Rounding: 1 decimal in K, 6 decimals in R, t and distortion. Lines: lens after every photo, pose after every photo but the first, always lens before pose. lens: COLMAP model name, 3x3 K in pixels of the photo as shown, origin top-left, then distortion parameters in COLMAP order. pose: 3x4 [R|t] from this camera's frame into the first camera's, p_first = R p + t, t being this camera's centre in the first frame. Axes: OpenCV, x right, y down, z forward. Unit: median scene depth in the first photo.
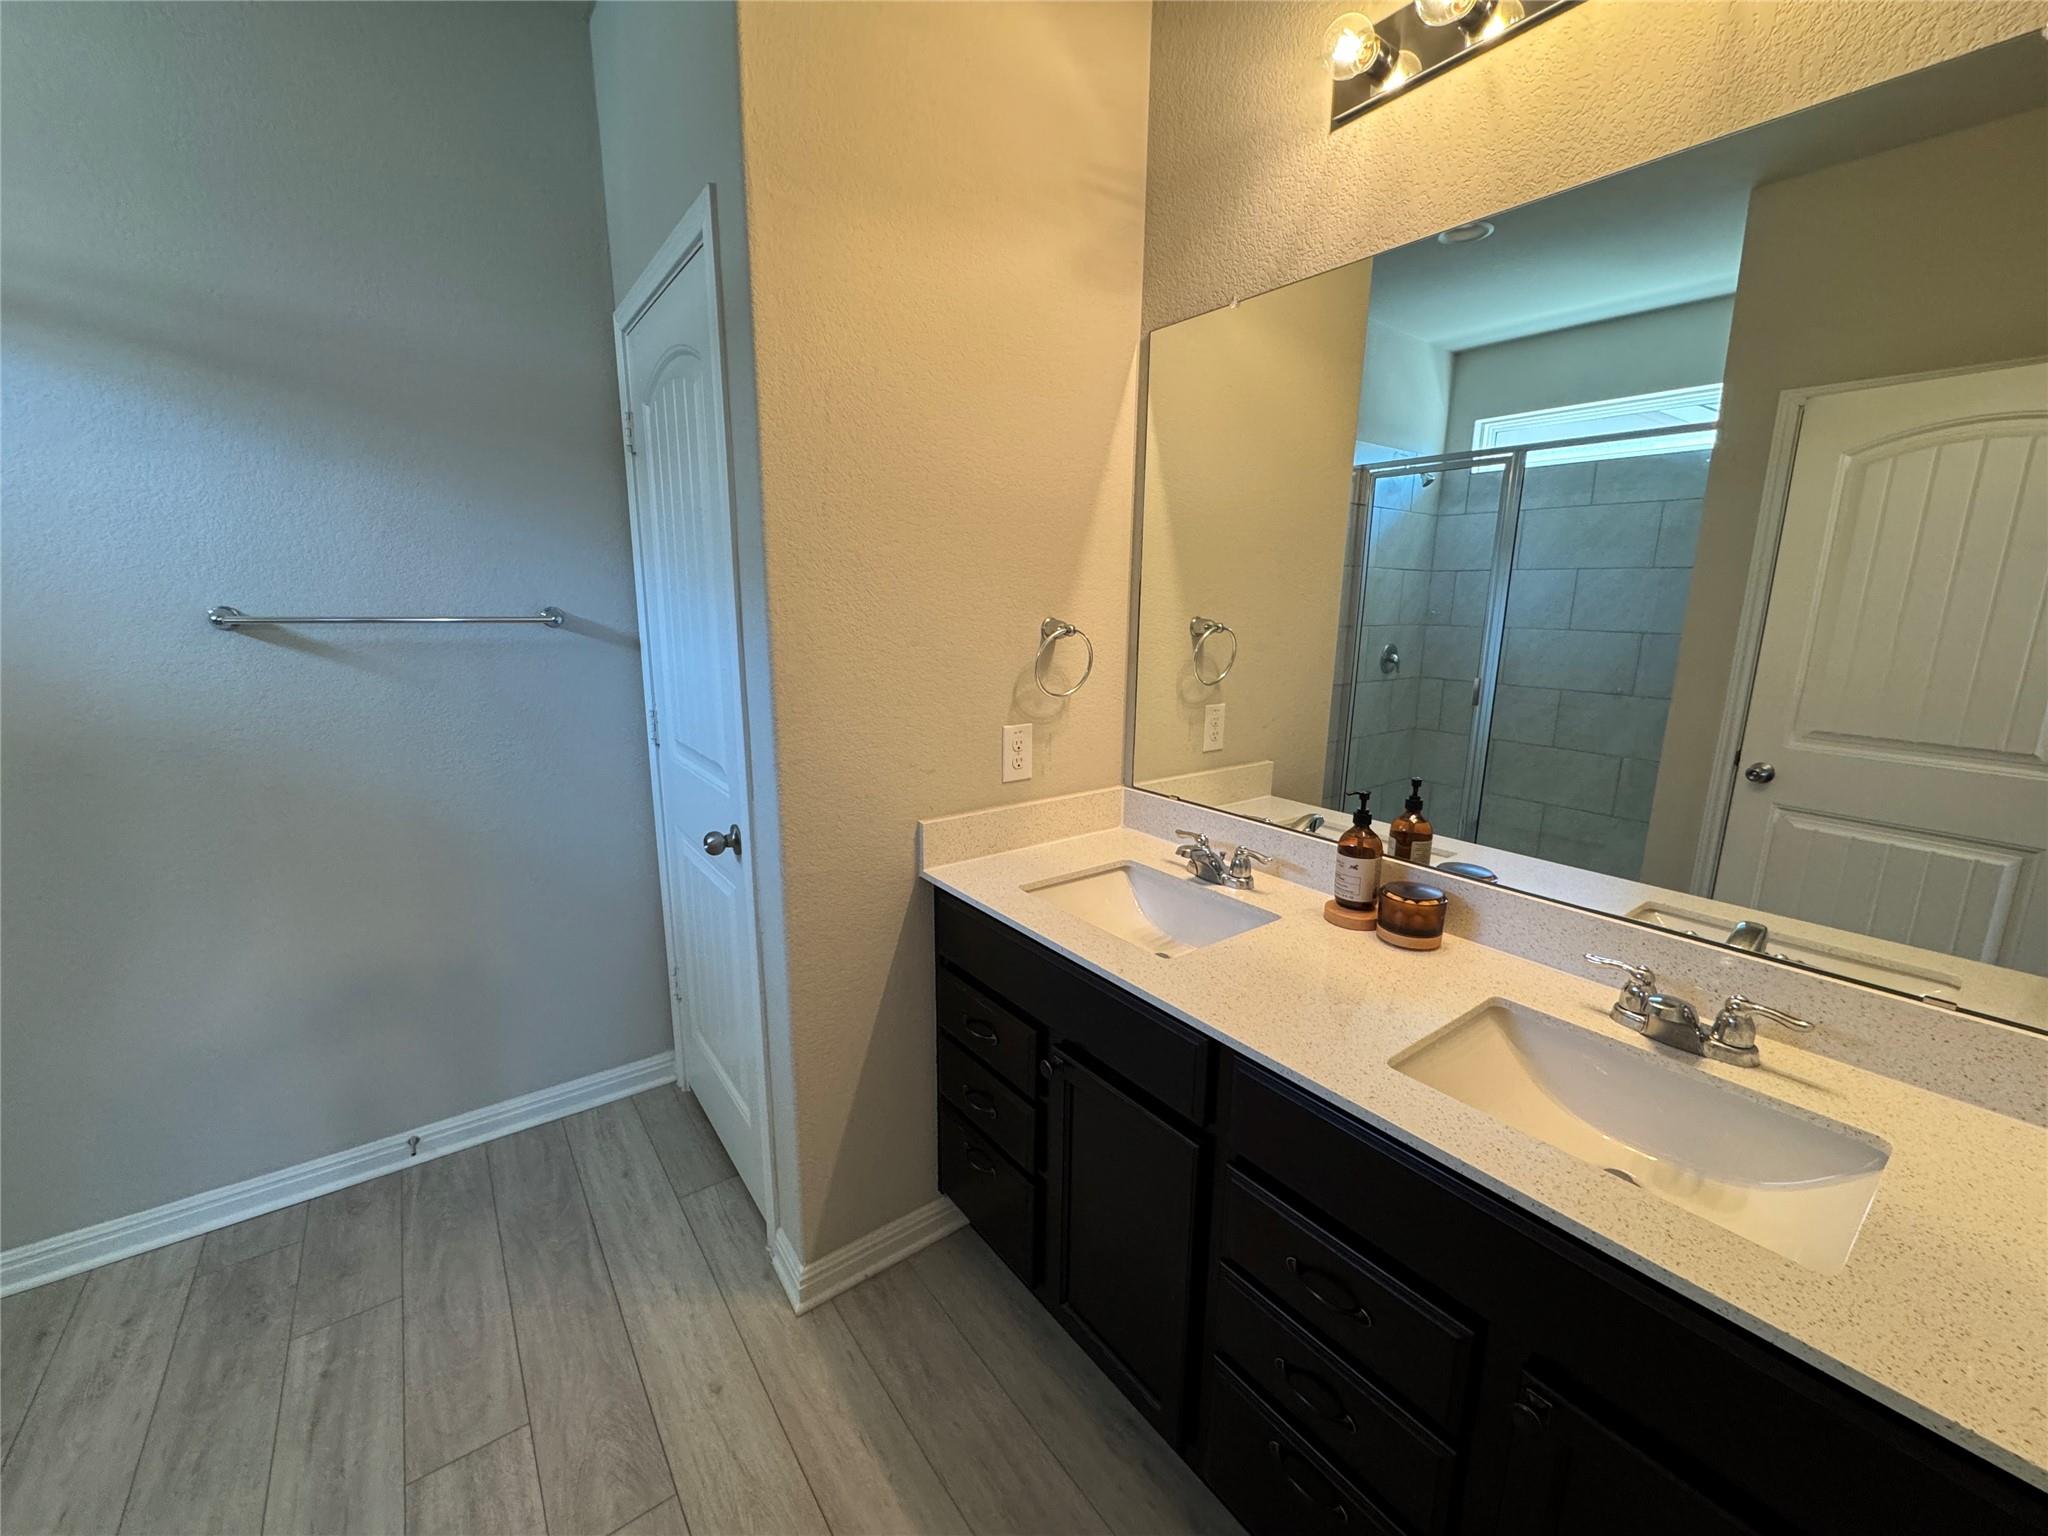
lens RADIAL K [[815.3, 0, 1020.2], [0, 815.3, 764.8], [0, 0, 1]] dist [-0.003094, 0.000263]
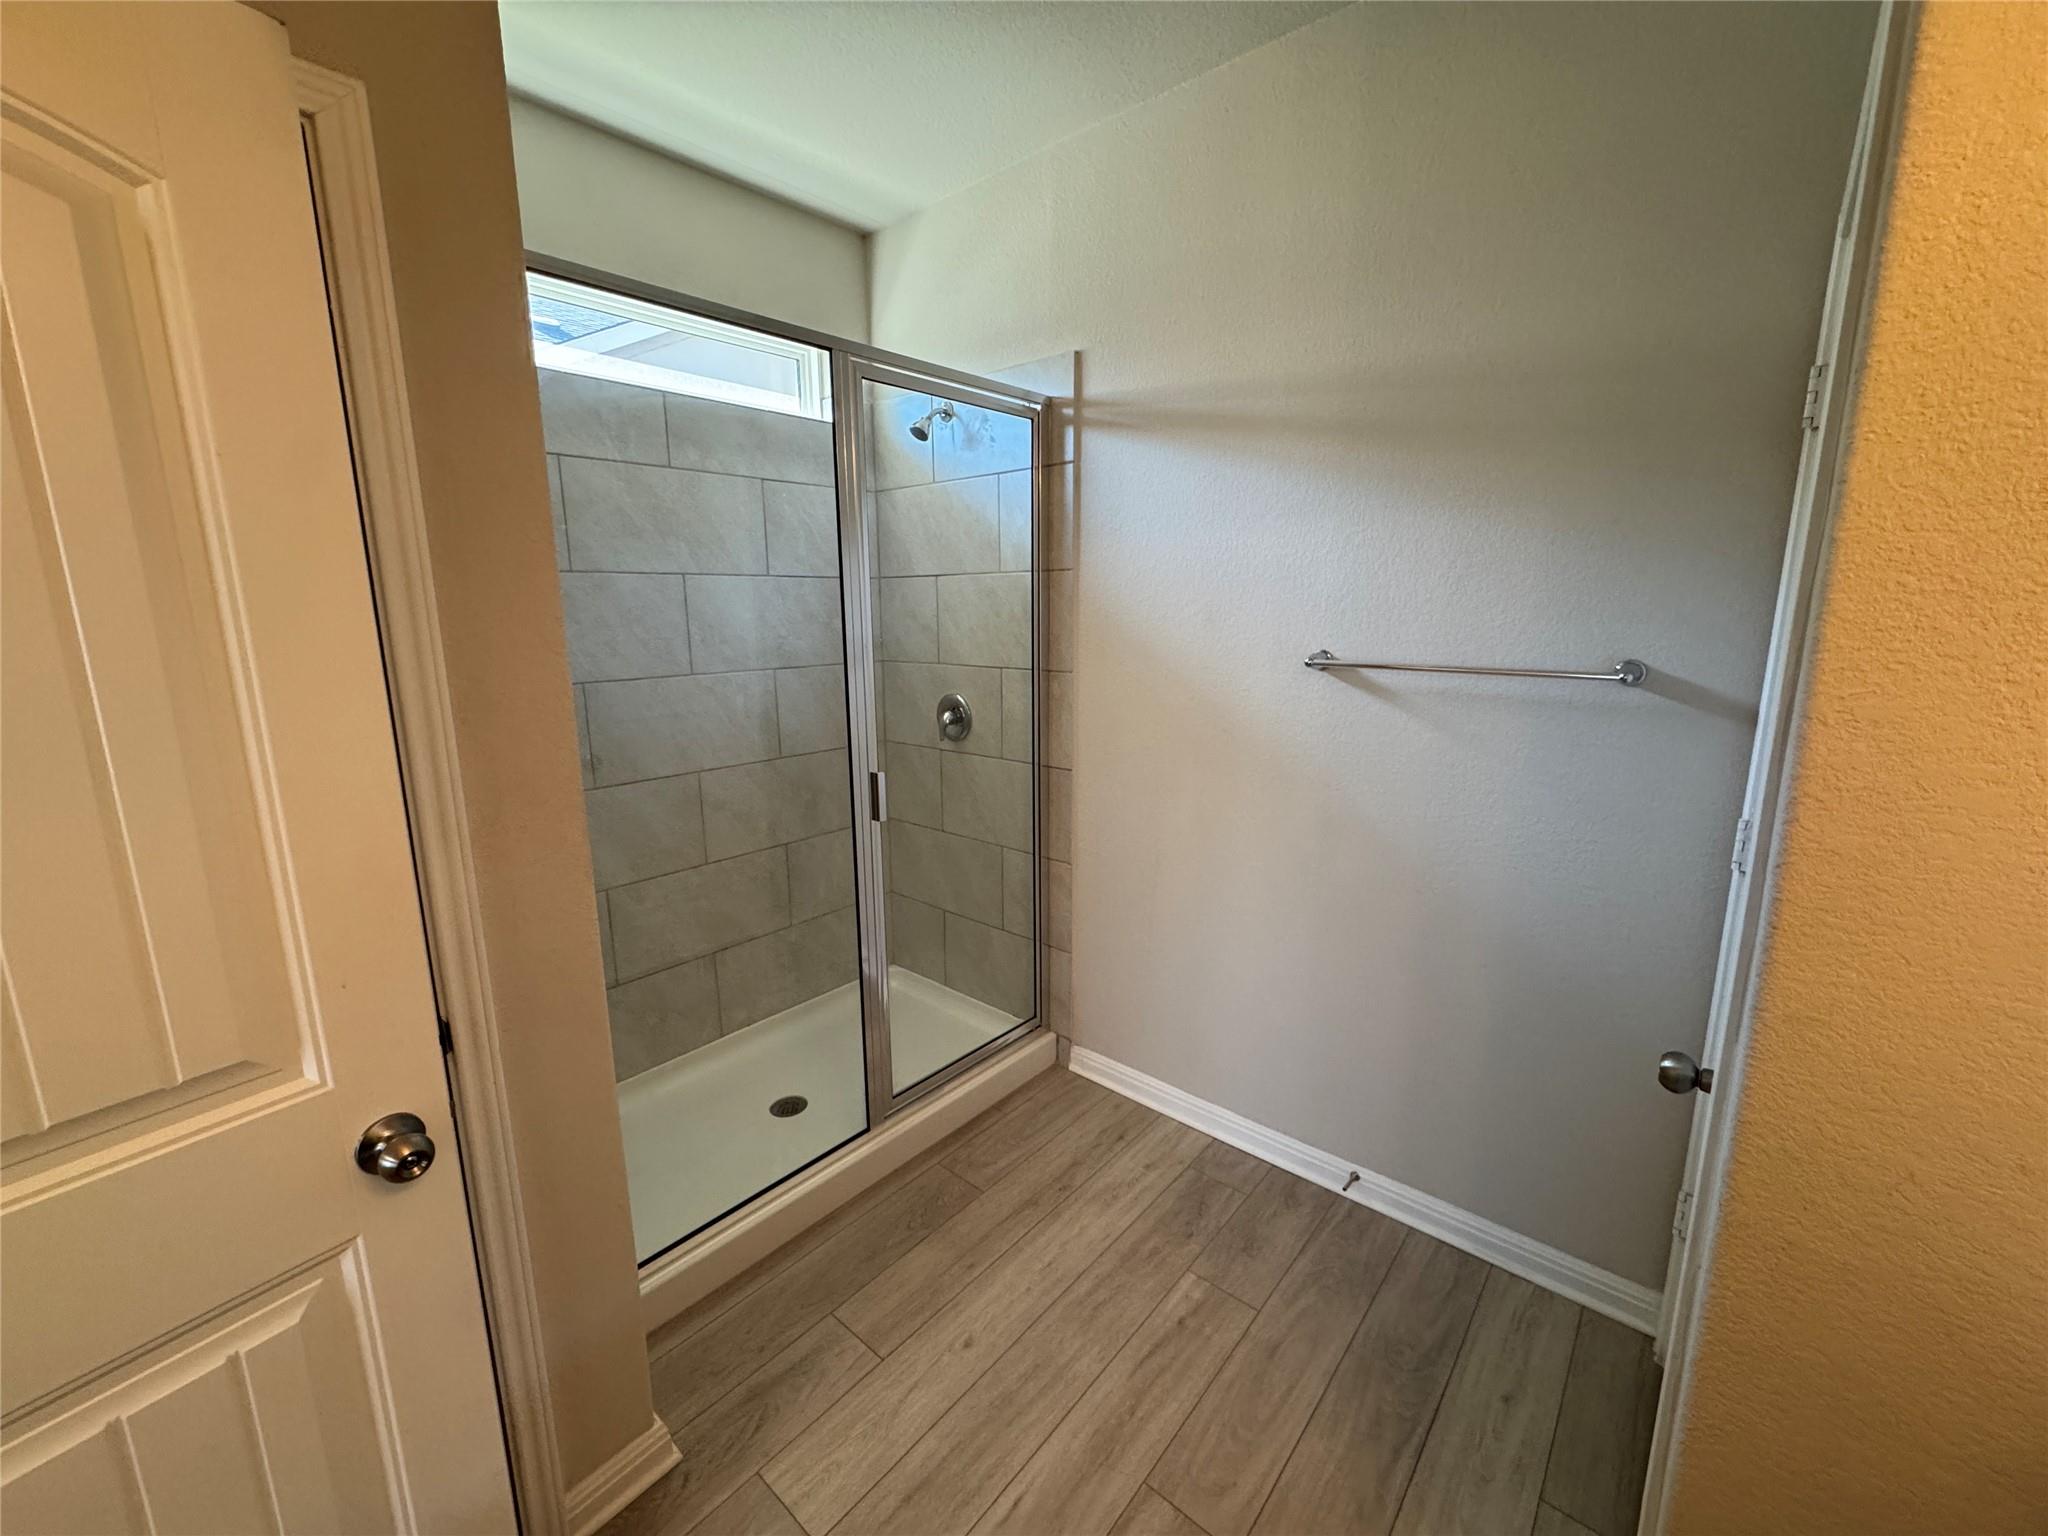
lens RADIAL K [[815.3, 0, 1032.5], [0, 815.3, 763.8], [0, 0, 1]] dist [-0.003094, 0.000263]
pose [[0.216670, 0.175831, -0.960280, 0.056552], [-0.184207, 0.973341, 0.136659, -0.115946], [0.958708, 0.147280, 0.243283, 0.340347]]
